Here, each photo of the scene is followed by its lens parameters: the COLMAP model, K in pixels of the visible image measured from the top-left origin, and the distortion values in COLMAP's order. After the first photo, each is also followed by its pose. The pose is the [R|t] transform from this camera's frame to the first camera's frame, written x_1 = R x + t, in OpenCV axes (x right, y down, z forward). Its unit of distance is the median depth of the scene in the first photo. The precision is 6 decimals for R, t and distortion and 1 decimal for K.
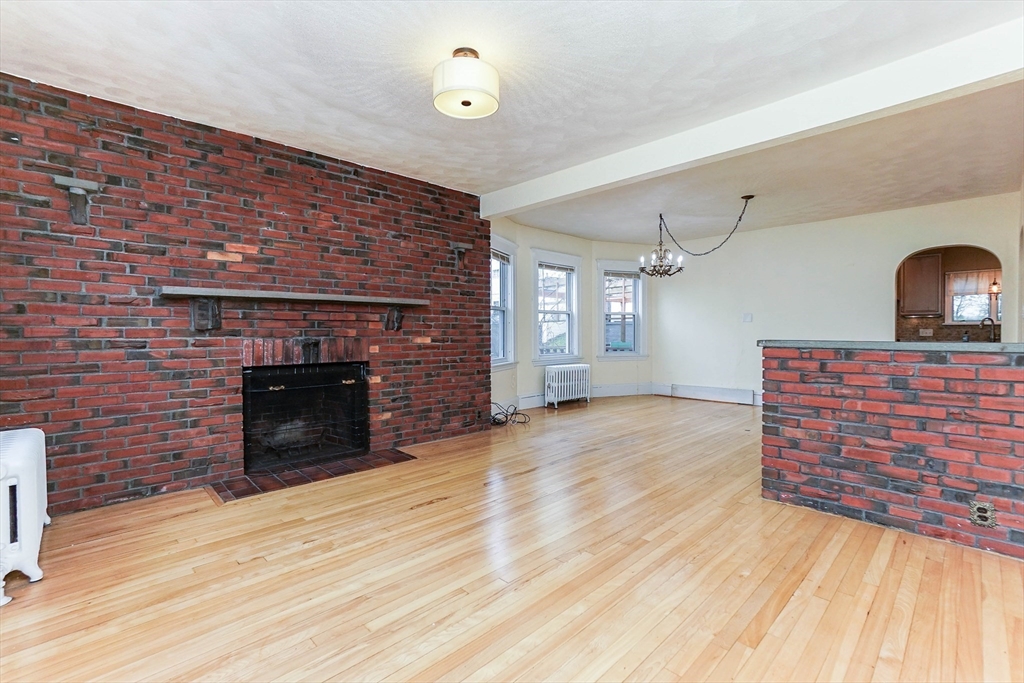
lens RADIAL K [[423.4, 0, 514.7], [0, 423.4, 332.7], [0, 0, 1]] dist [-0.000896, 0.000605]
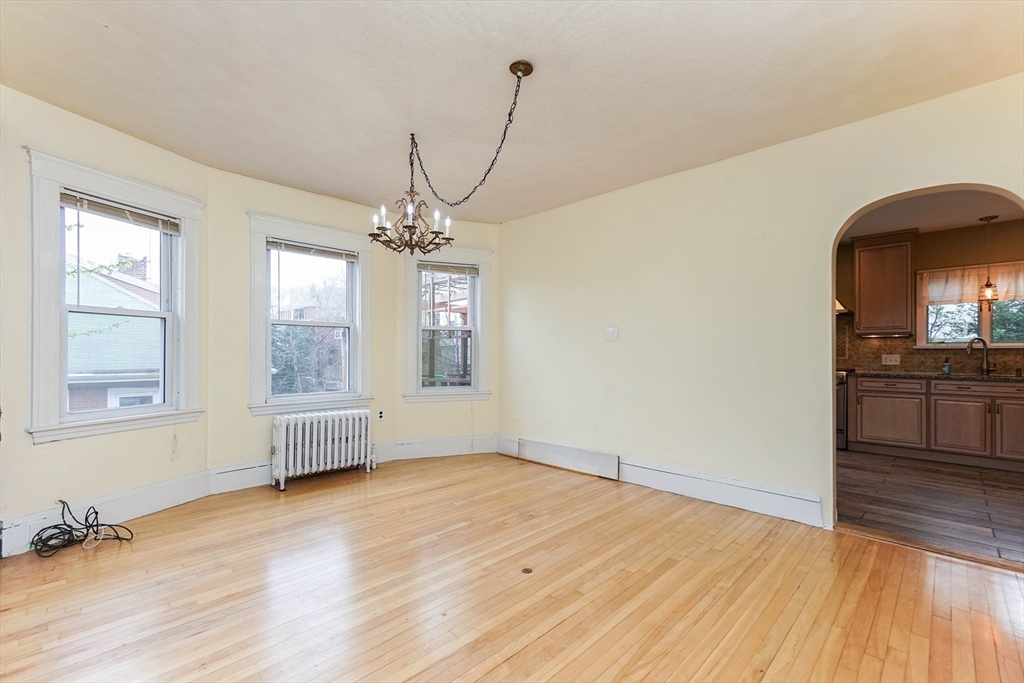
lens RADIAL K [[452.6, 0, 510.0], [0, 452.6, 354.5], [0, 0, 1]] dist [-0.000009, 0.000269]
pose [[0.997708, 0.004254, 0.067533, 0.575287], [-0.003698, 0.999958, -0.008353, -0.001078], [-0.067566, 0.008084, 0.997682, 0.580262]]
